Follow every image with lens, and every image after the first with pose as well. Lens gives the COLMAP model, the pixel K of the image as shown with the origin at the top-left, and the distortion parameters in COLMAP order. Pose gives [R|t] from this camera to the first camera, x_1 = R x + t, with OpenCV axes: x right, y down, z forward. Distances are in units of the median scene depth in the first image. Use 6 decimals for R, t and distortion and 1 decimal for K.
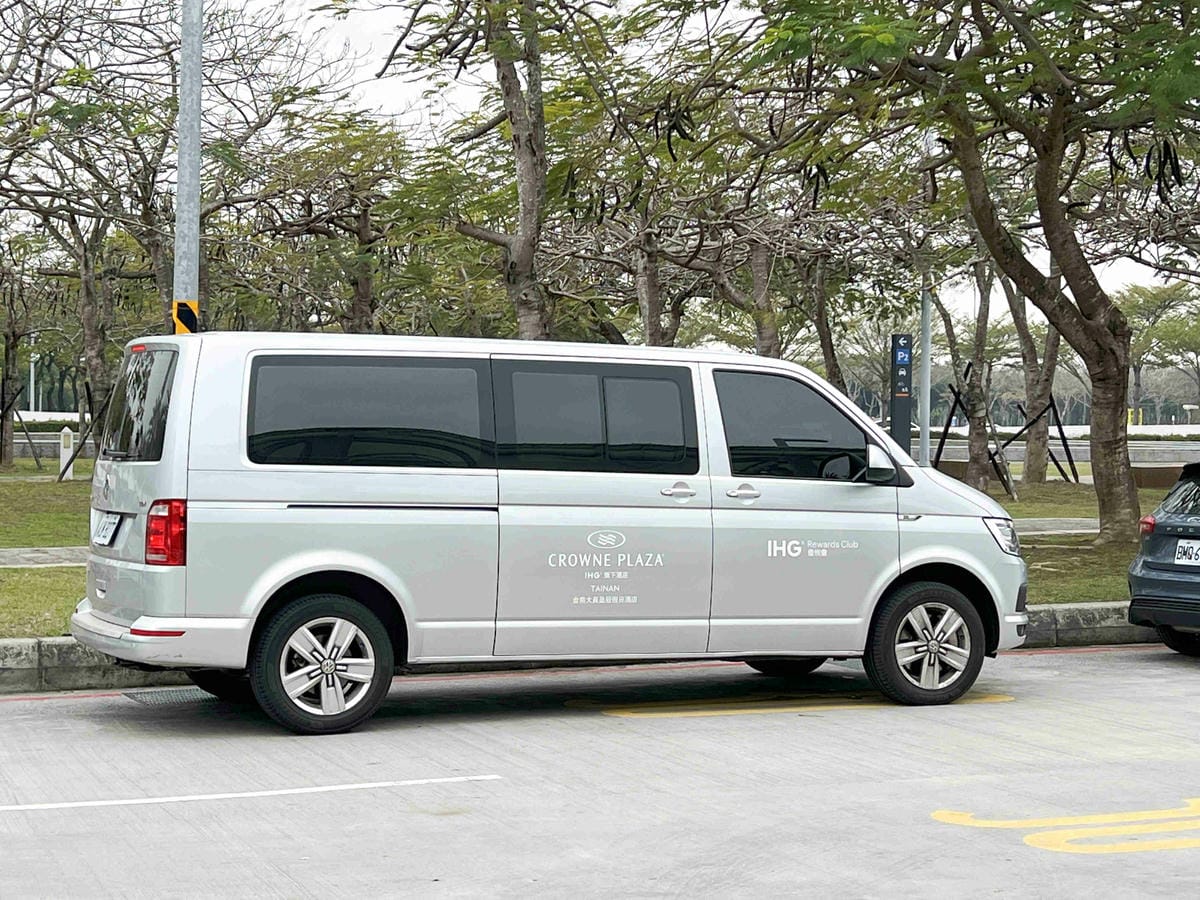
lens RADIAL K [[2266.8, 0, 601.7], [0, 2266.8, 450.8], [0, 0, 1]] dist [0.409501, 0.000000]
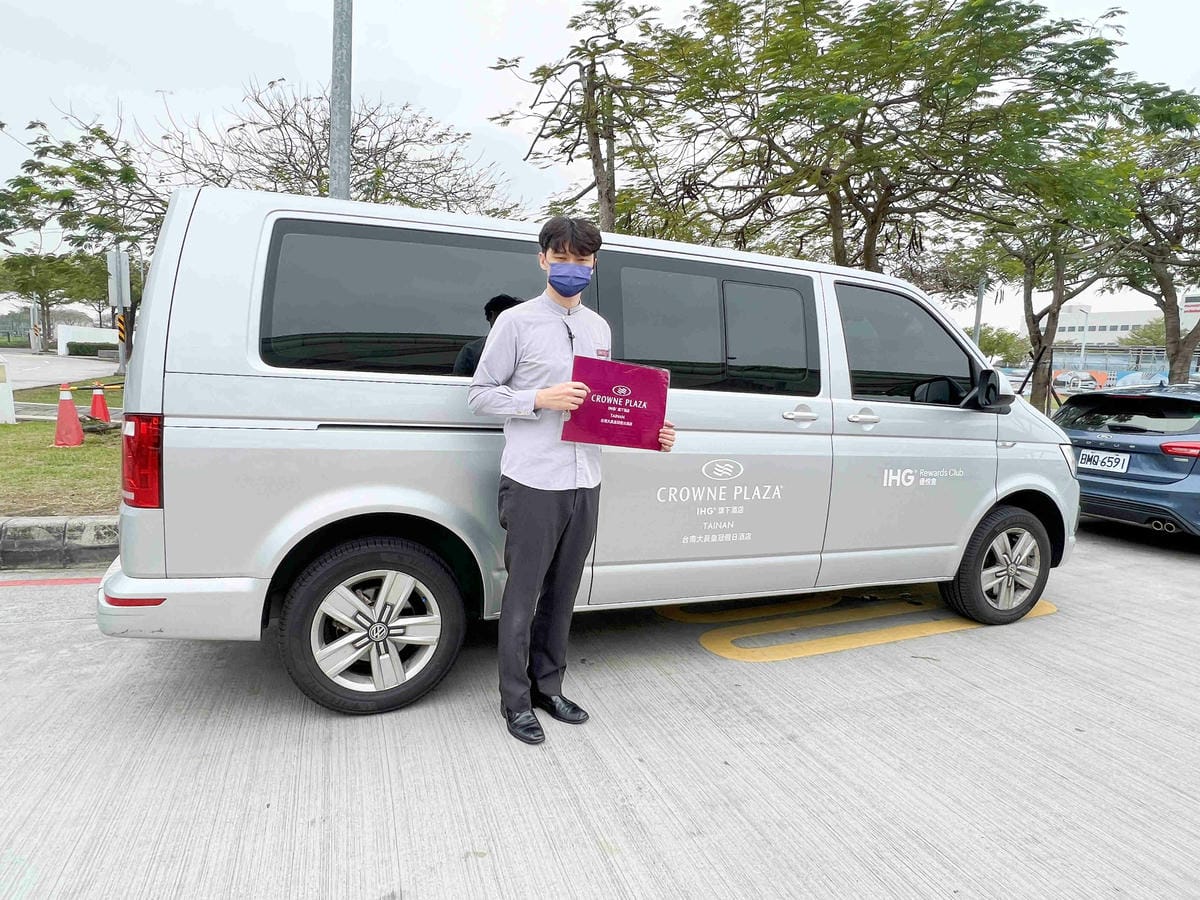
lens RADIAL K [[666.1, 0, 599.2], [0, 666.1, 451.3], [0, 0, 1]] dist [-0.020090, 0.000247]
pose [[0.999434, 0.031849, -0.010836, -0.041867], [-0.030444, 0.993298, 0.111499, 0.005496], [0.014315, -0.111106, 0.993705, 0.747023]]
